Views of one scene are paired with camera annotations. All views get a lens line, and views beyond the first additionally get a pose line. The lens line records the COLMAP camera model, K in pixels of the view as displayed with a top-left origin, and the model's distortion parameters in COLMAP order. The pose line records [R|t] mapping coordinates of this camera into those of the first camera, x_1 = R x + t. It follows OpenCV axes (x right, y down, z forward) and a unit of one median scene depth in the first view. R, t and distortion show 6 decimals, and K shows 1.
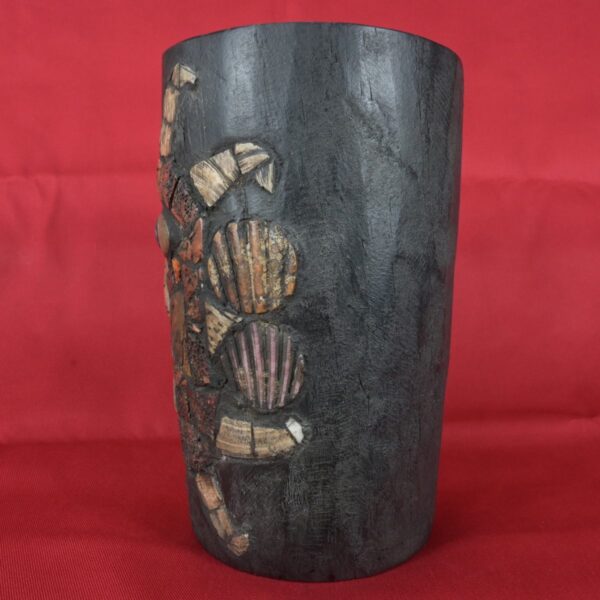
lens RADIAL K [[624.9, 0, 298.6], [0, 624.9, 294.3], [0, 0, 1]] dist [-0.013062, -0.017146]
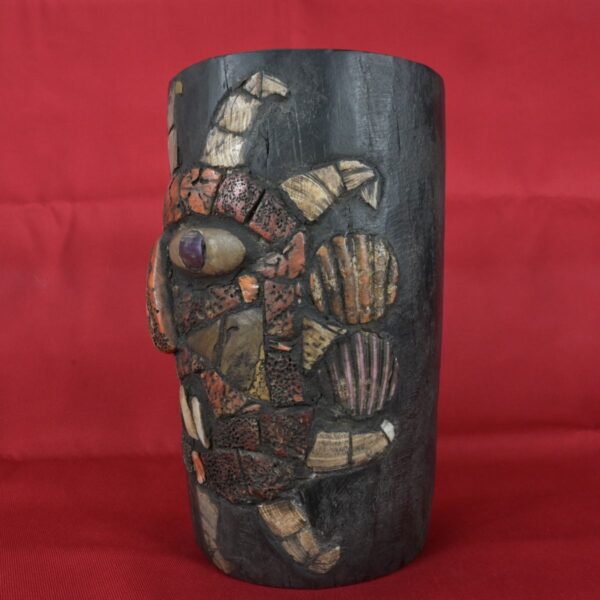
lens RADIAL K [[624.9, 0, 298.6], [0, 624.9, 294.3], [0, 0, 1]] dist [-0.013062, -0.017146]
pose [[0.801404, -0.049175, 0.596099, -0.747749], [0.077704, 0.996728, -0.022241, -0.002875], [-0.593055, 0.064143, 0.802603, 0.216283]]
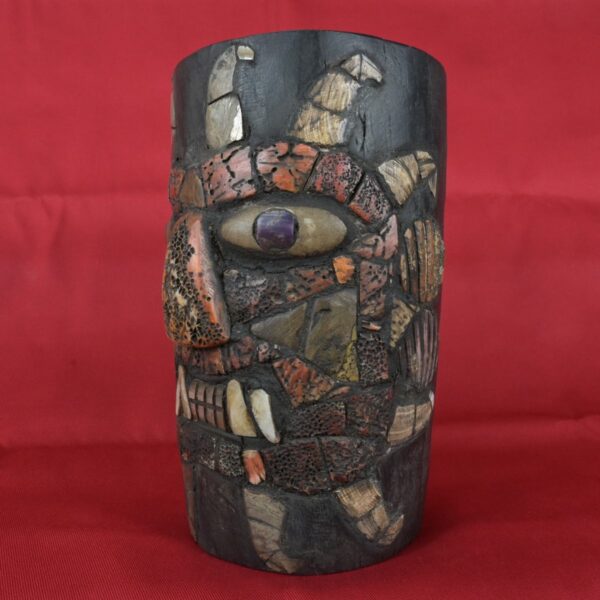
lens RADIAL K [[624.9, 0, 298.6], [0, 624.9, 294.3], [0, 0, 1]] dist [-0.013062, -0.017146]
pose [[0.348554, -0.049528, 0.935979, -1.174143], [0.105303, 0.994350, 0.013403, -0.022295], [-0.931355, 0.093890, 0.351800, 0.793356]]
